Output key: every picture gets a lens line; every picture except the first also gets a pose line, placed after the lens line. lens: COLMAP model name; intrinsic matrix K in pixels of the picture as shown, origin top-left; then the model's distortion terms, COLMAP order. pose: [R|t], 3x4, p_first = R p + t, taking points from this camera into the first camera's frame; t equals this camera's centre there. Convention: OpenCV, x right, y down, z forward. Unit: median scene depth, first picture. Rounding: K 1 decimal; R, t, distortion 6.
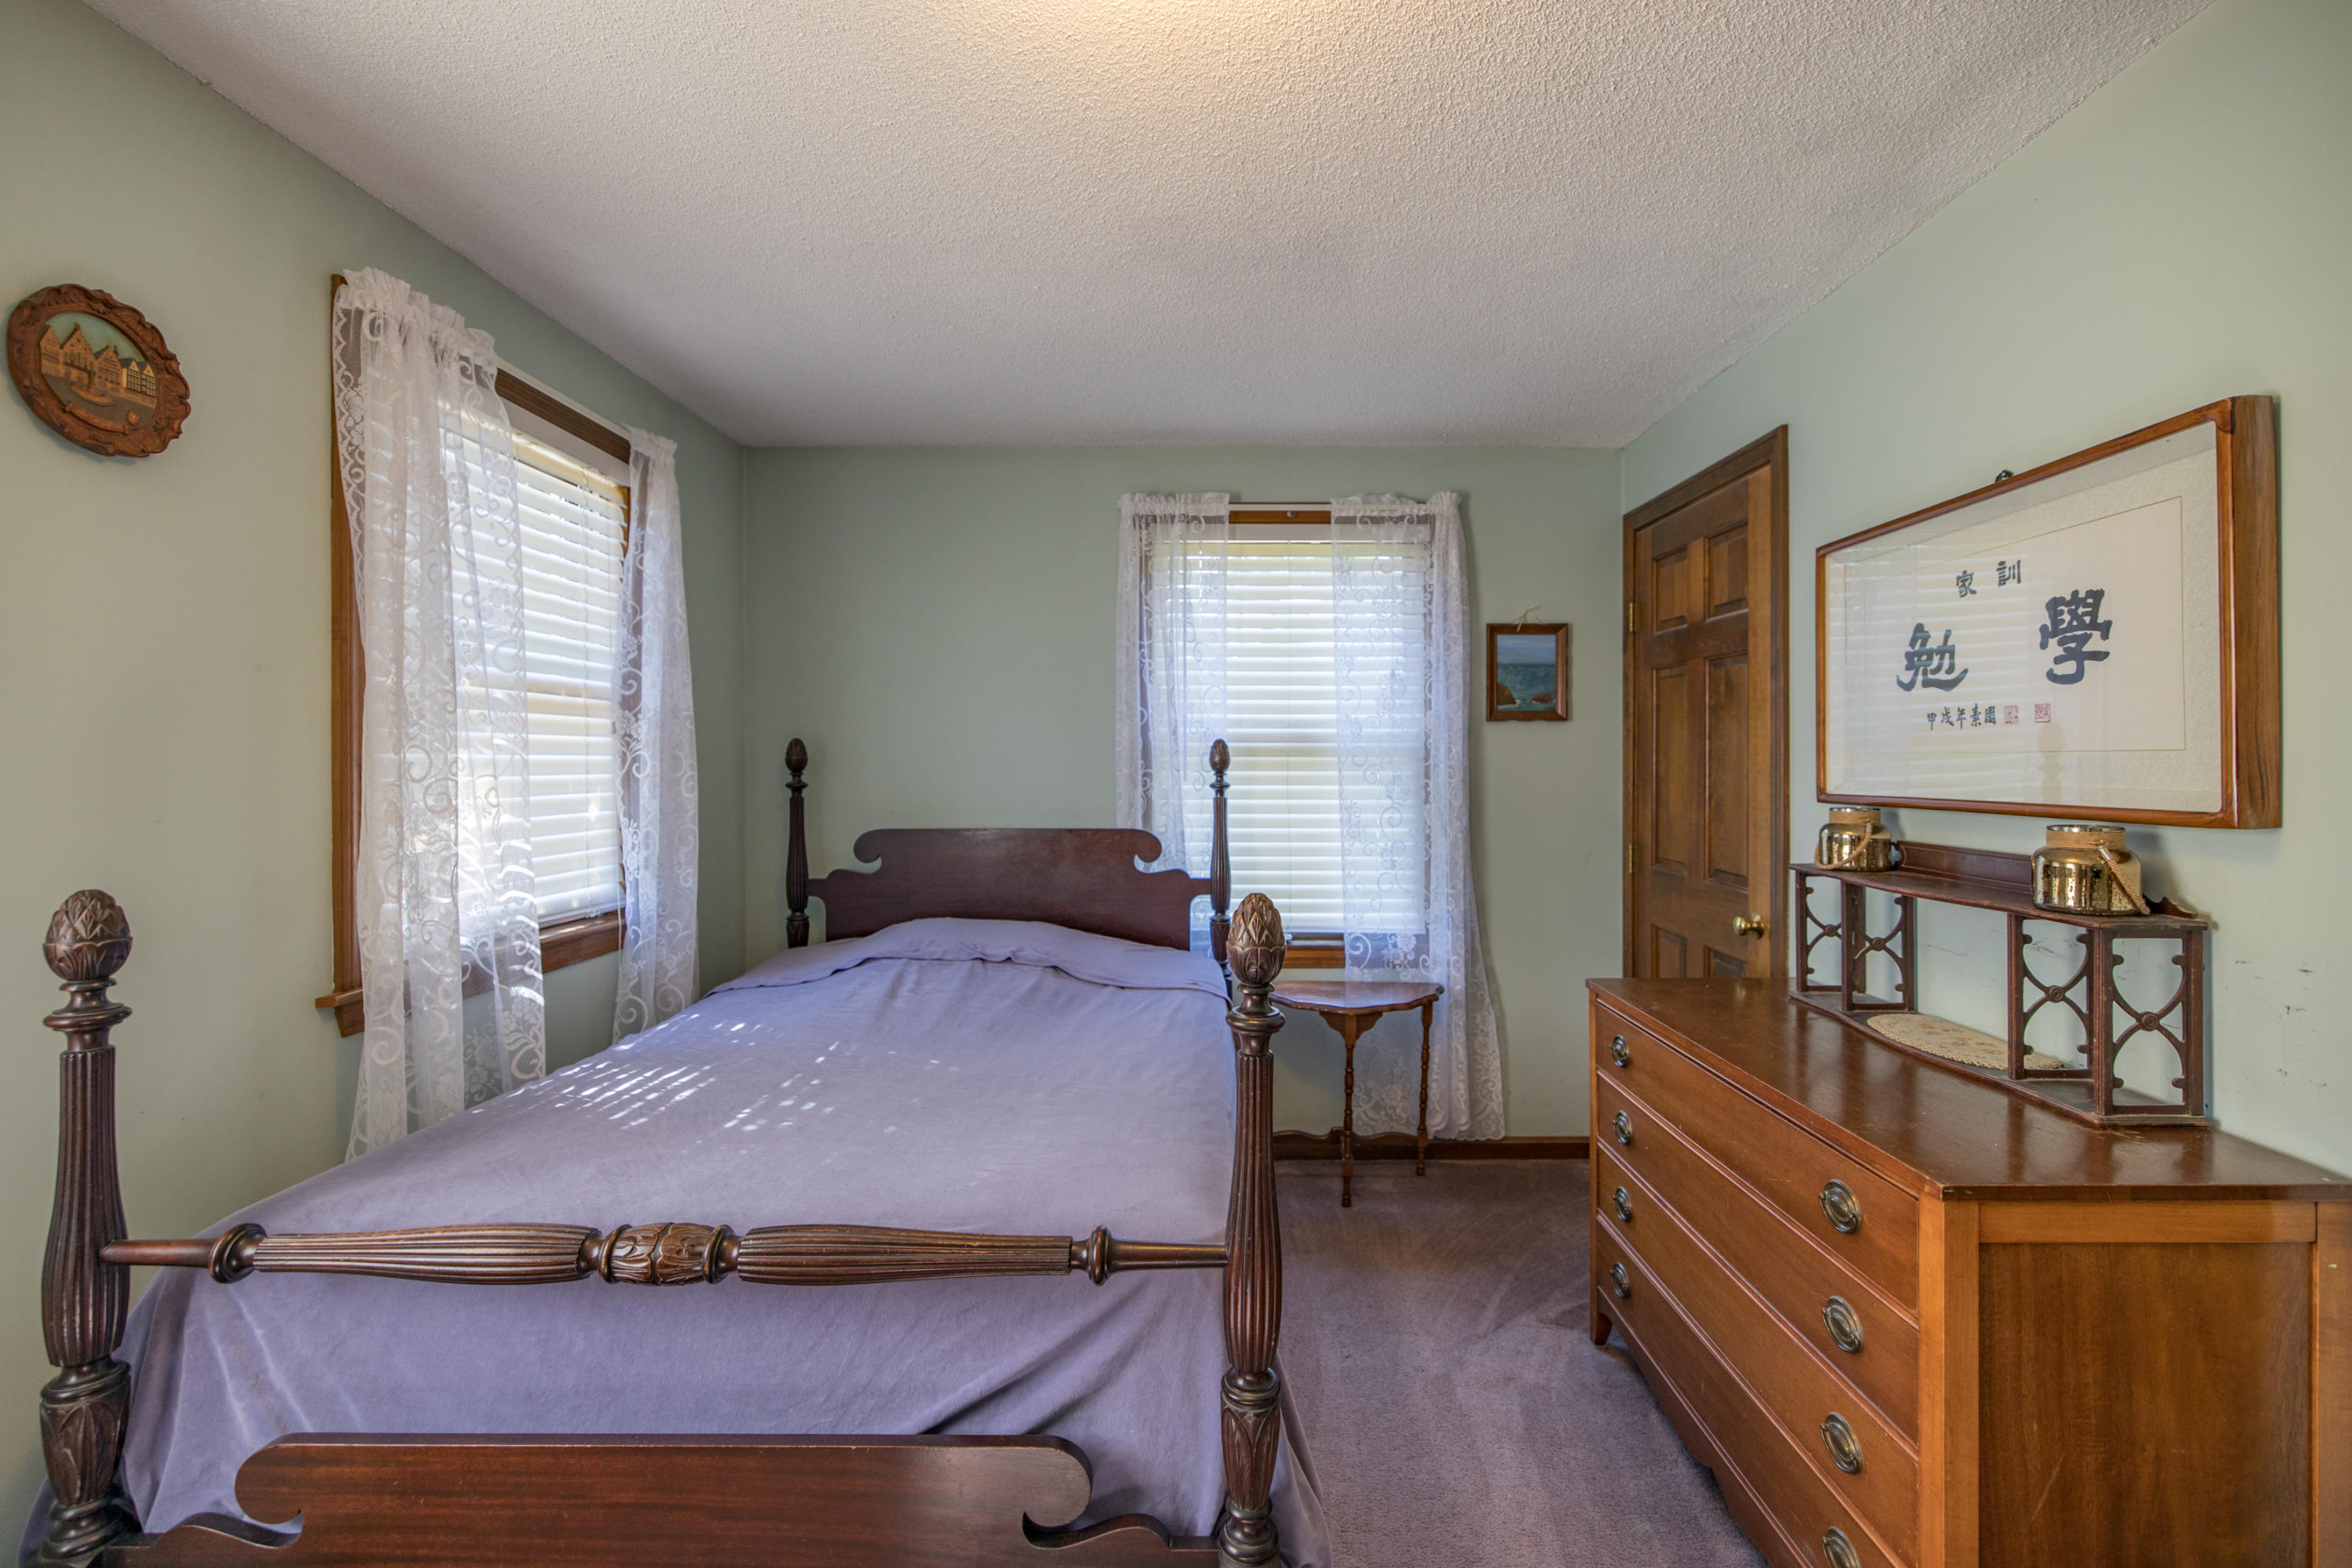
lens RADIAL K [[1019.3, 0, 1183.9], [0, 1019.3, 761.5], [0, 0, 1]] dist [0.001790, 0.000646]
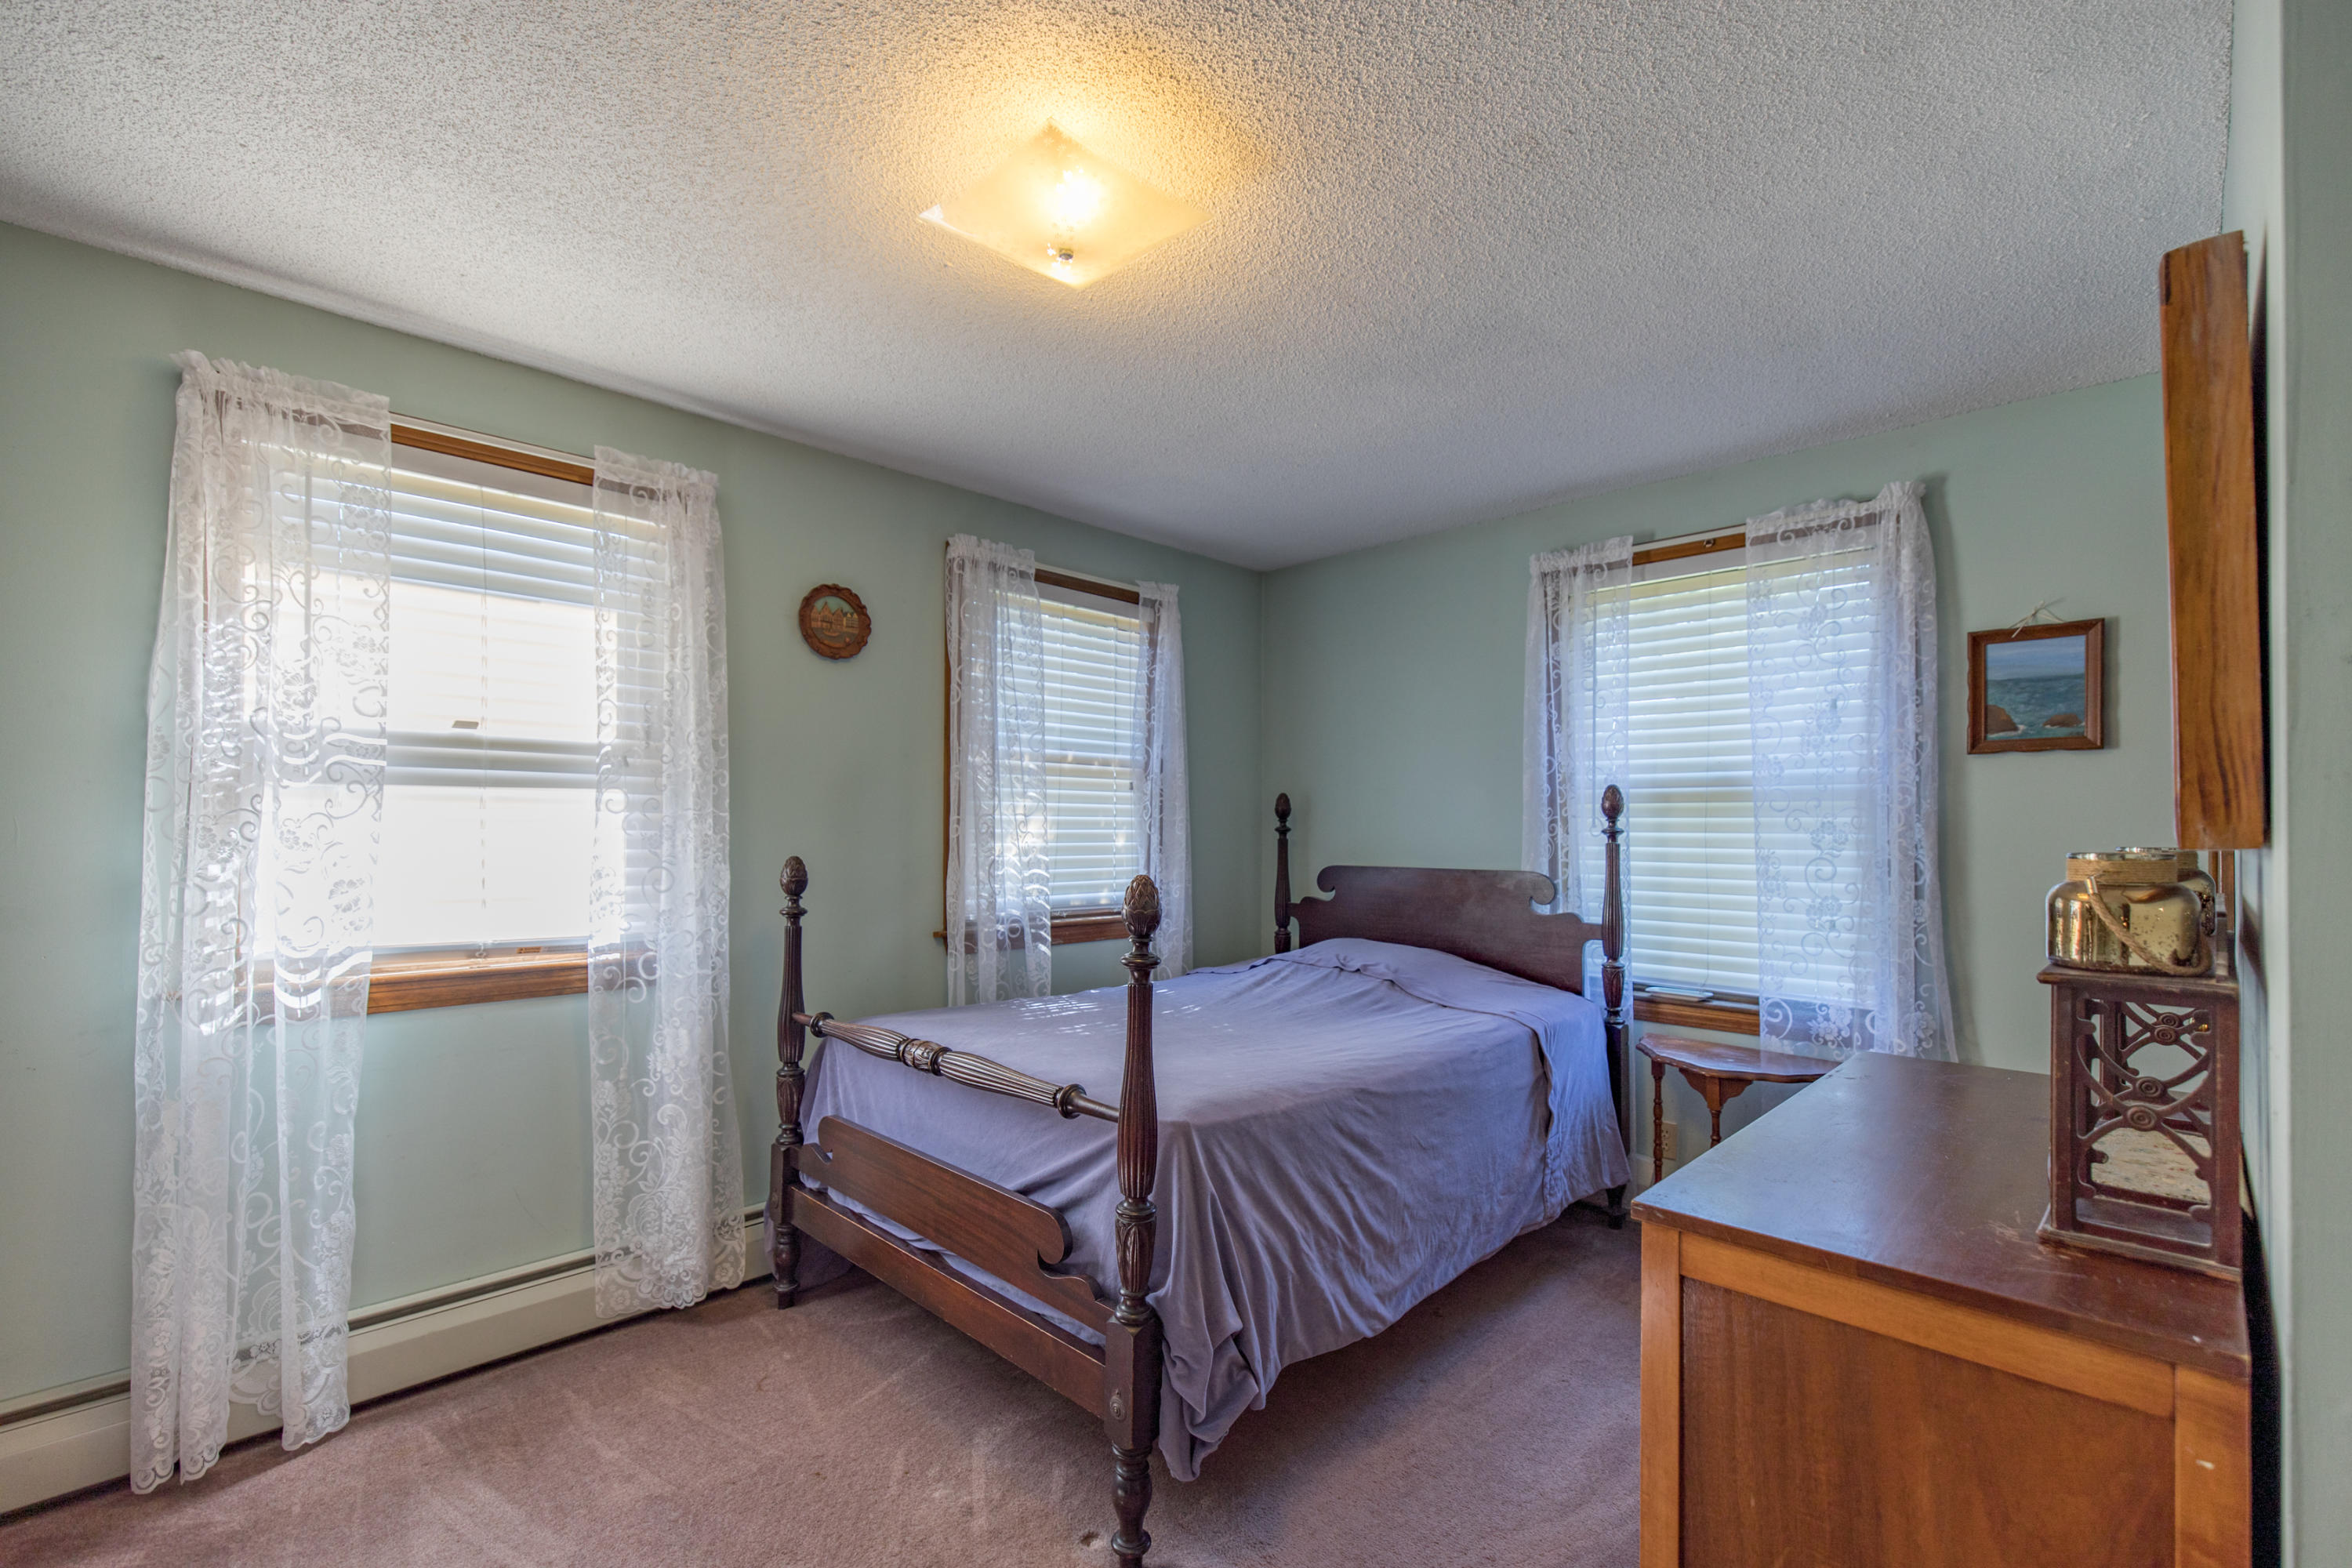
lens RADIAL K [[1010.0, 0, 1176.2], [0, 1010.0, 820.6], [0, 0, 1]] dist [-0.000506, 0.000309]
pose [[0.710076, -0.001527, -0.704124, 0.423816], [-0.005811, 0.999951, -0.008029, 0.022910], [0.704101, 0.009793, 0.710032, 0.000723]]
